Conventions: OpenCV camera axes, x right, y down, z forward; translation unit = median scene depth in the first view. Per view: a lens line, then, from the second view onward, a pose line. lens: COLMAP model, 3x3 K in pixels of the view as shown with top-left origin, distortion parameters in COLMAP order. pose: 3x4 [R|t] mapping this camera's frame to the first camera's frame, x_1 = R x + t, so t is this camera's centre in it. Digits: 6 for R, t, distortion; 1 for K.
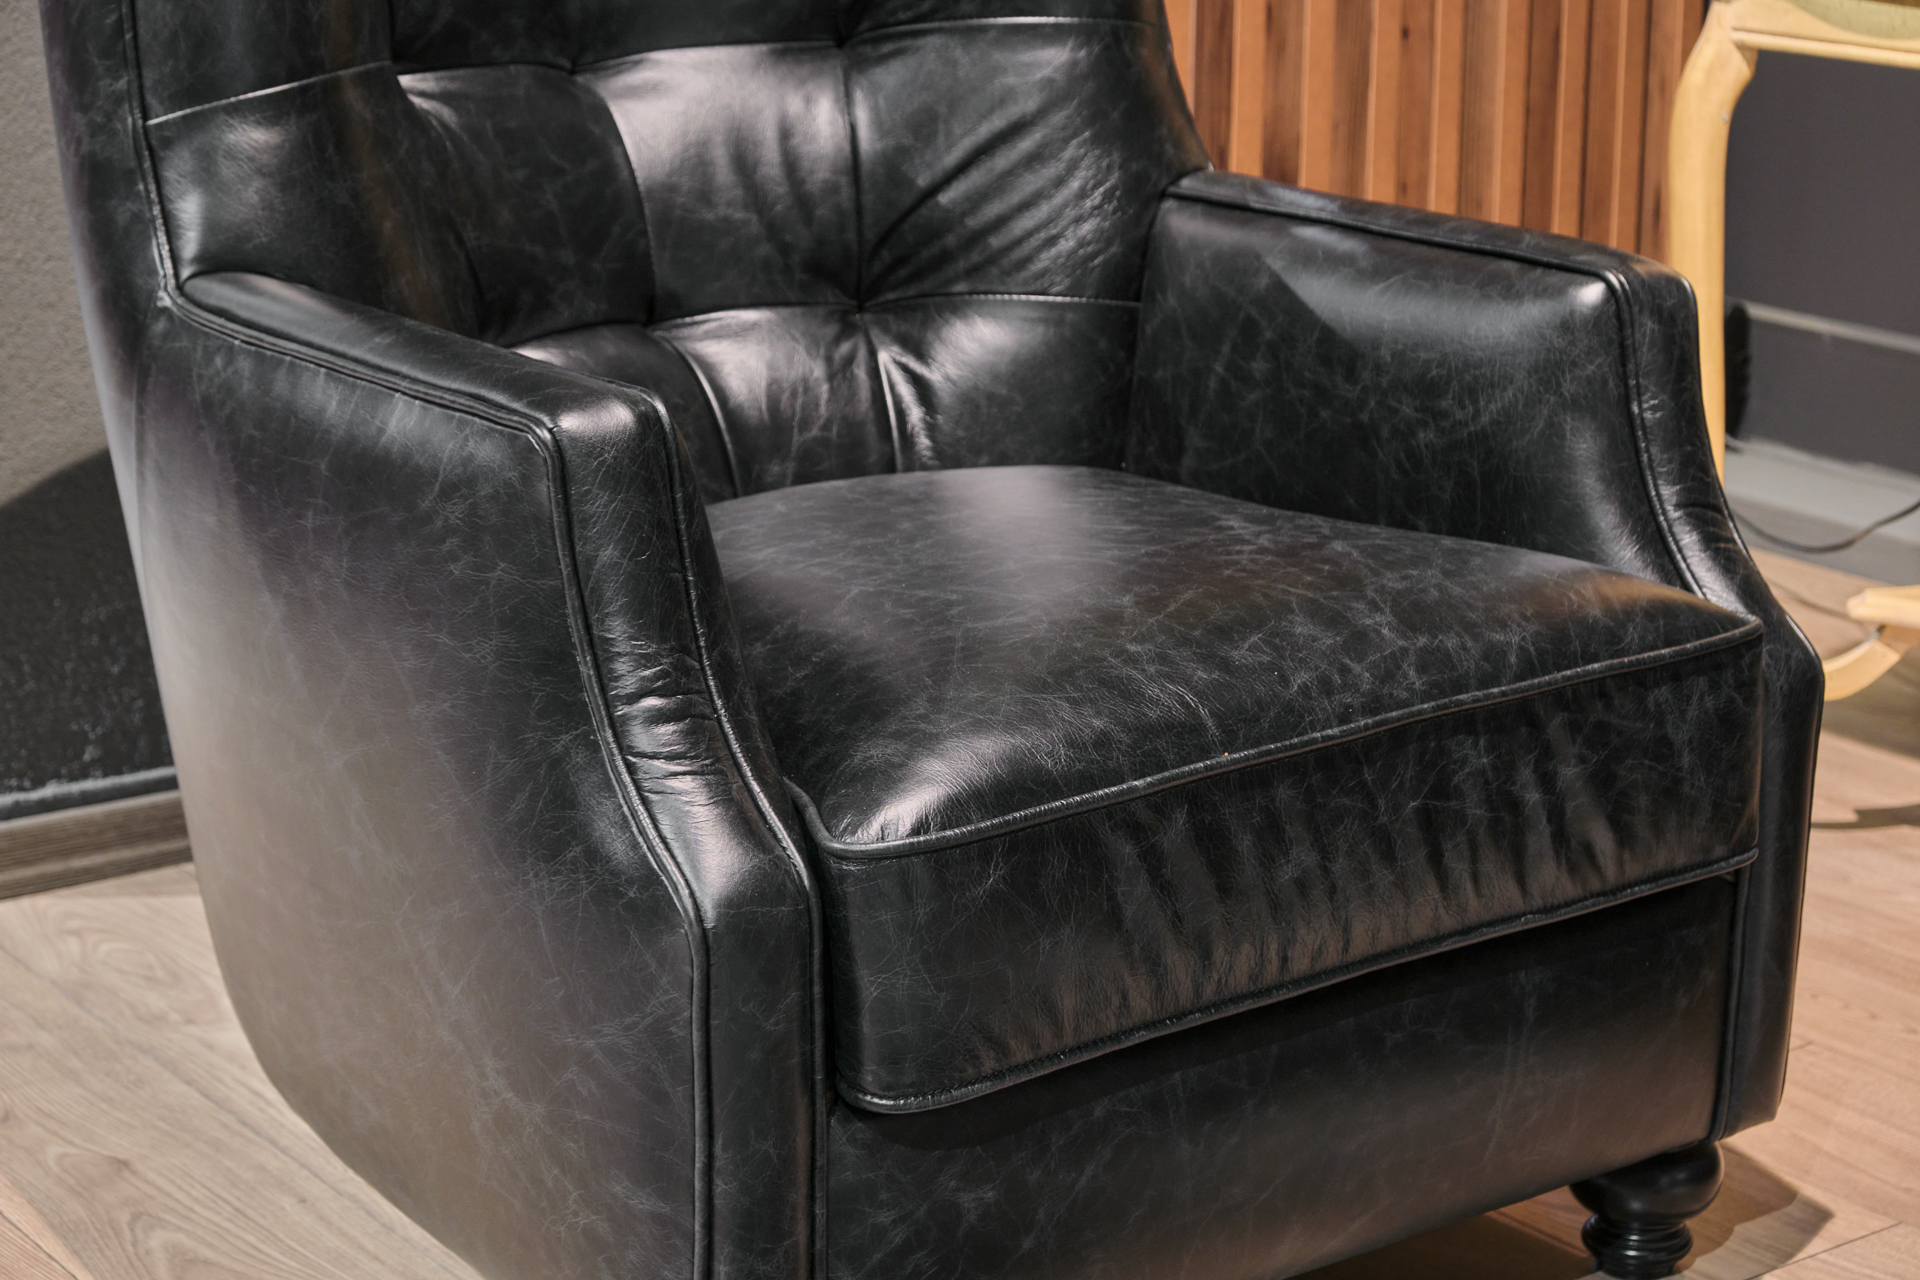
lens RADIAL K [[3849.0, 0, 960.0], [0, 3849.0, 640.0], [0, 0, 1]] dist [-0.475737, 2.009120]
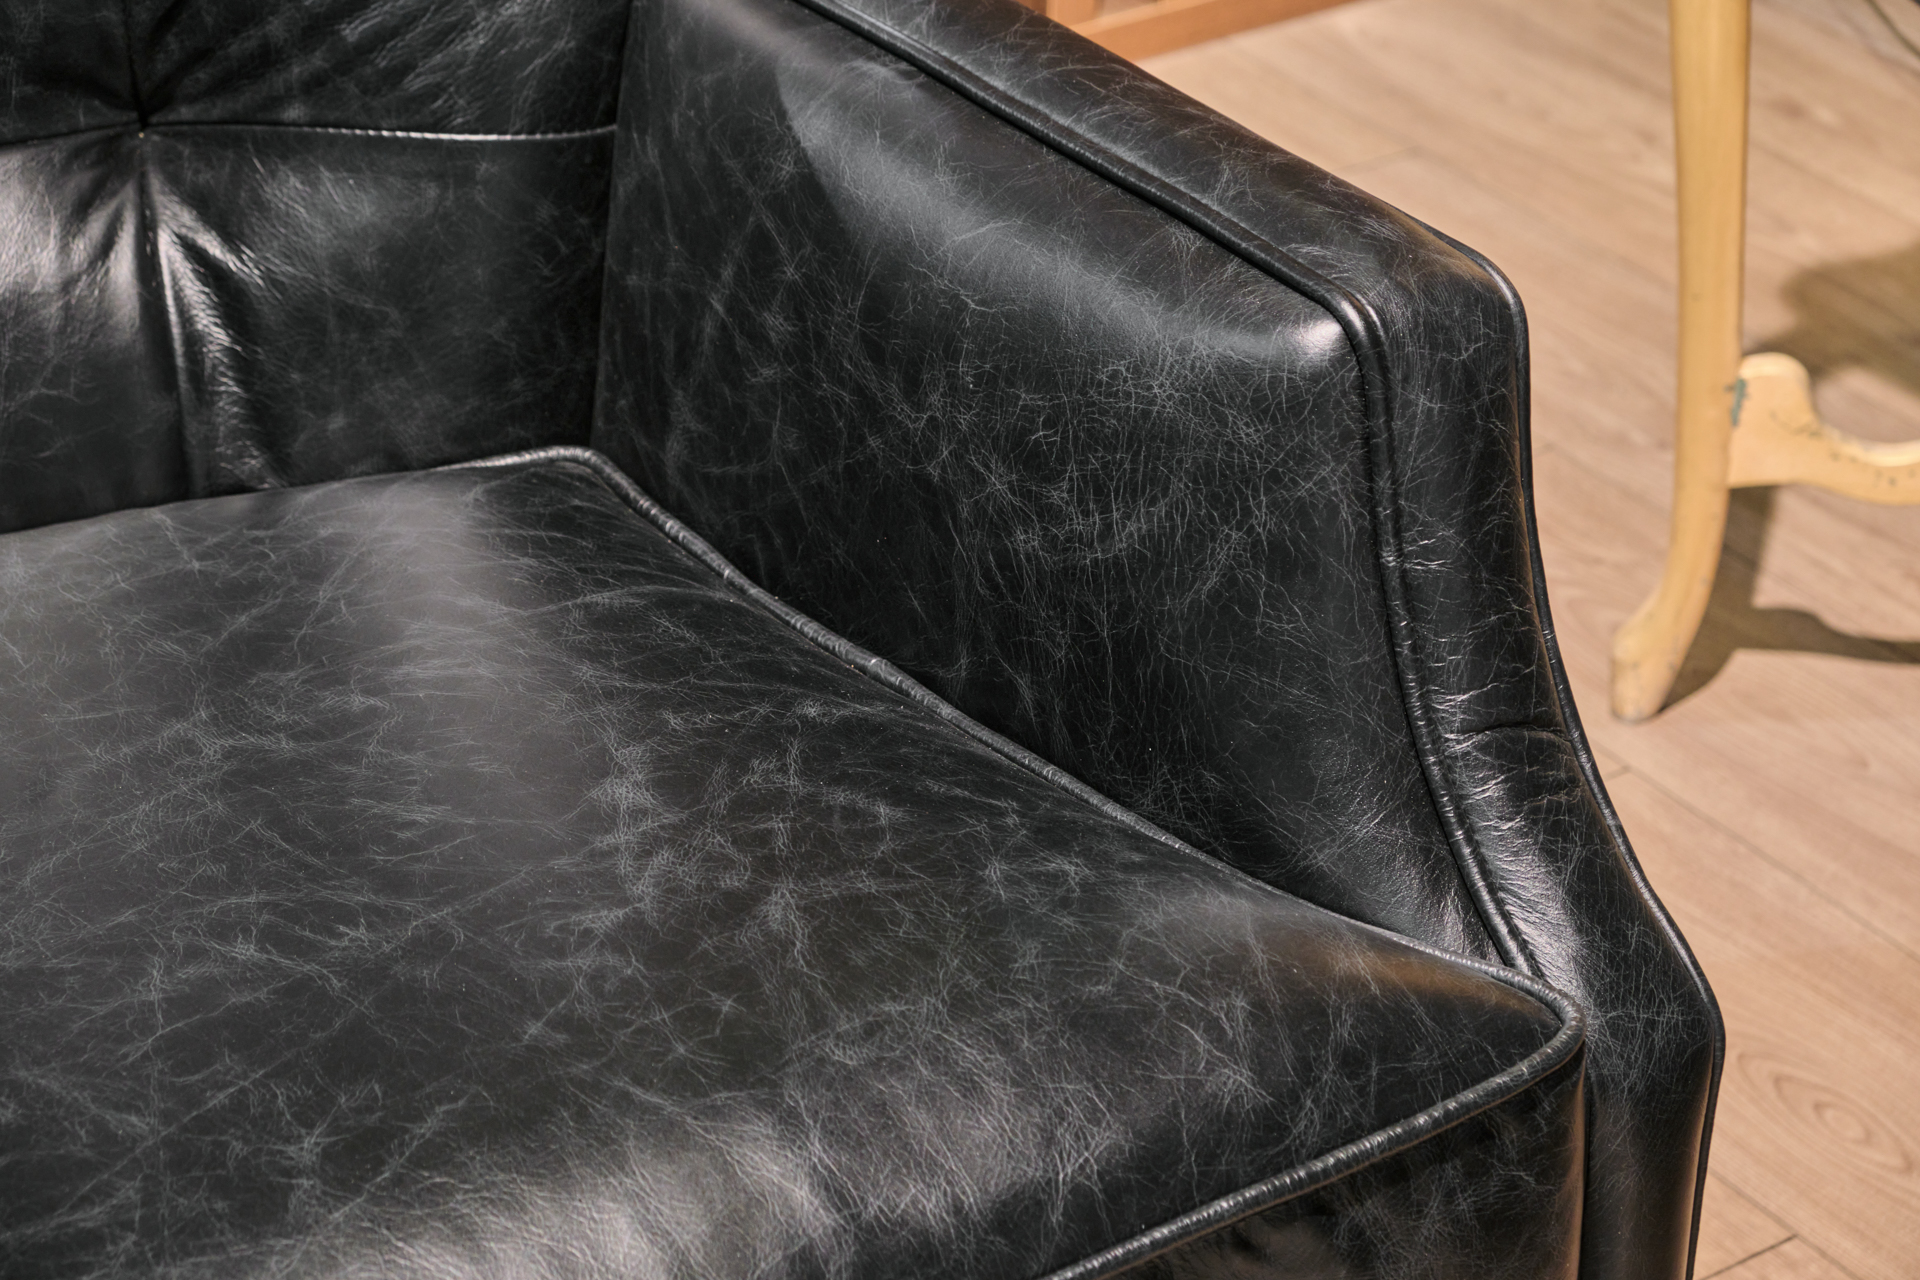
lens RADIAL K [[4607.3, 0, 960.0], [0, 4607.3, 640.0], [0, 0, 1]] dist [-0.111395, -0.435229]
pose [[0.999265, 0.009133, -0.037226, 0.139501], [0.001150, 0.963613, 0.267298, -0.221276], [0.038313, -0.267145, 0.962894, 0.360398]]
